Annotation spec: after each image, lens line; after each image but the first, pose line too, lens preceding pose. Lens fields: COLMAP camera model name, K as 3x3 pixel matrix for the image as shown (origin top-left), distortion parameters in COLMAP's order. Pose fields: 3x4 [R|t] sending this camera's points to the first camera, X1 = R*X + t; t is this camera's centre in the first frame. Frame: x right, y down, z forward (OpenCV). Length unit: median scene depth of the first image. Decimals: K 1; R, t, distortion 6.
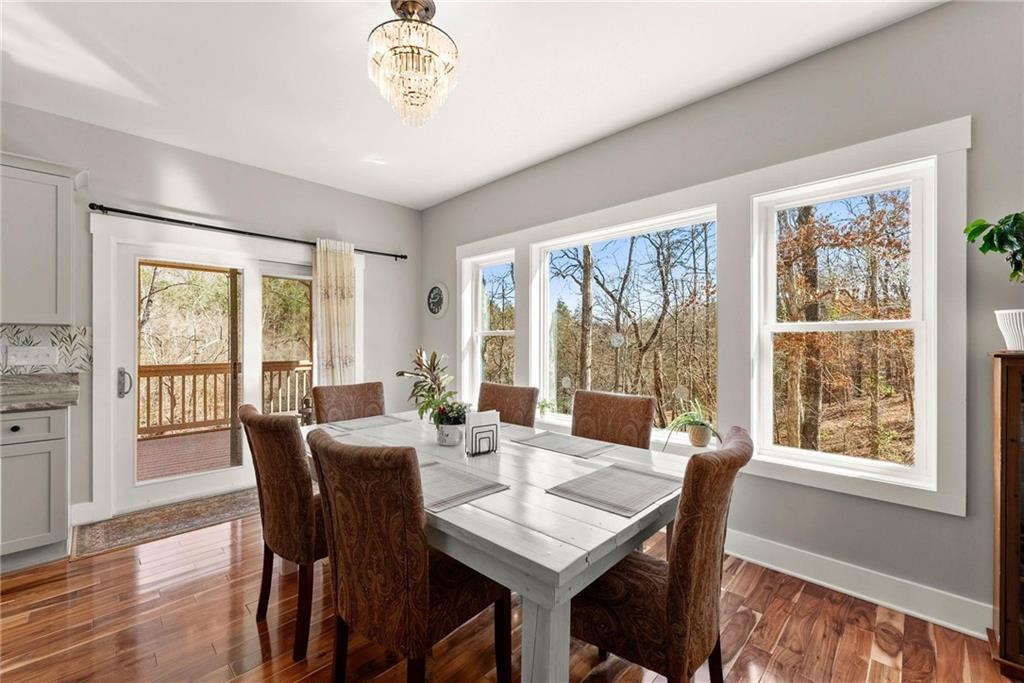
lens RADIAL K [[417.7, 0, 512.0], [0, 417.7, 341.5], [0, 0, 1]] dist [0.000557, -0.000003]
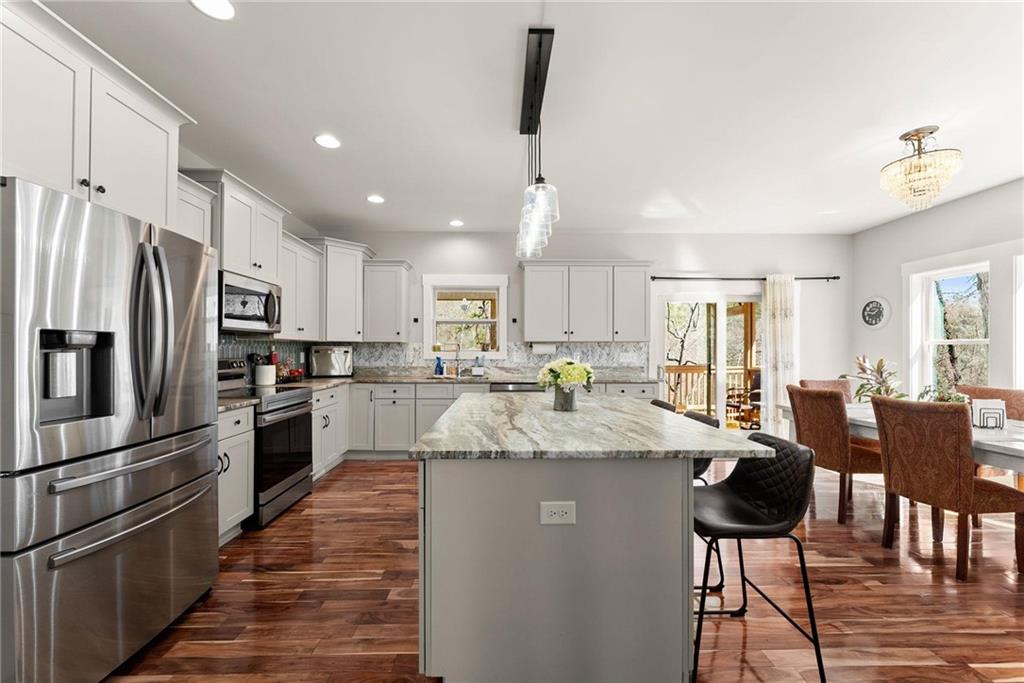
lens RADIAL K [[410.1, 0, 510.1], [0, 410.1, 350.5], [0, 0, 1]] dist [0.000217, -0.000020]
pose [[0.708129, 0.001453, -0.706081, -0.109065], [0.000749, 0.999996, 0.002809, -0.002988], [0.706082, -0.002518, 0.708125, -0.532994]]
